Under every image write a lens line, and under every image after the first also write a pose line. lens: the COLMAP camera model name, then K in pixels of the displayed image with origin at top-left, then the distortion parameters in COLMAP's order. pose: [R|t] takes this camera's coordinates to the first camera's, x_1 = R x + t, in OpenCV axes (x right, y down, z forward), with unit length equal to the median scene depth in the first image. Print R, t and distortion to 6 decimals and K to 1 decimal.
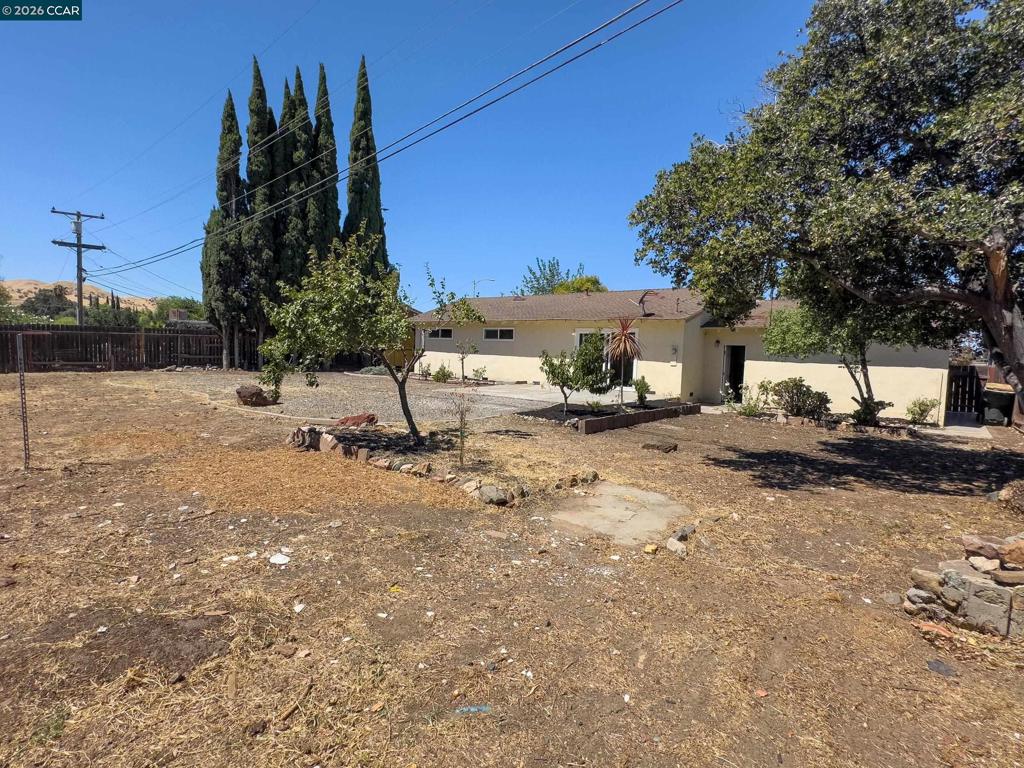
lens RADIAL K [[475.4, 0, 512.0], [0, 475.4, 384.0], [0, 0, 1]] dist [0.000382, 0.000045]
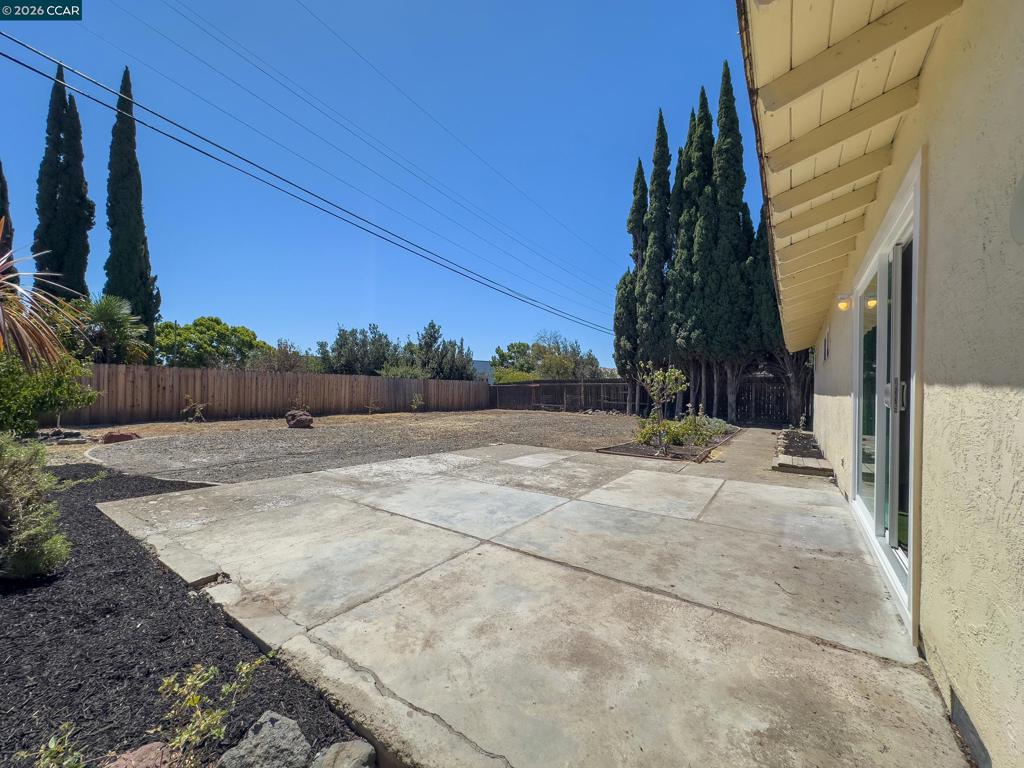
lens RADIAL K [[411.2, 0, 512.0], [0, 411.2, 384.0], [0, 0, 1]] dist [-0.001262, -0.000026]
pose [[0.121389, -0.043695, -0.991643, 0.827004], [-0.089964, 0.994435, -0.054830, -0.082134], [0.988520, 0.095868, 0.116783, 1.962719]]
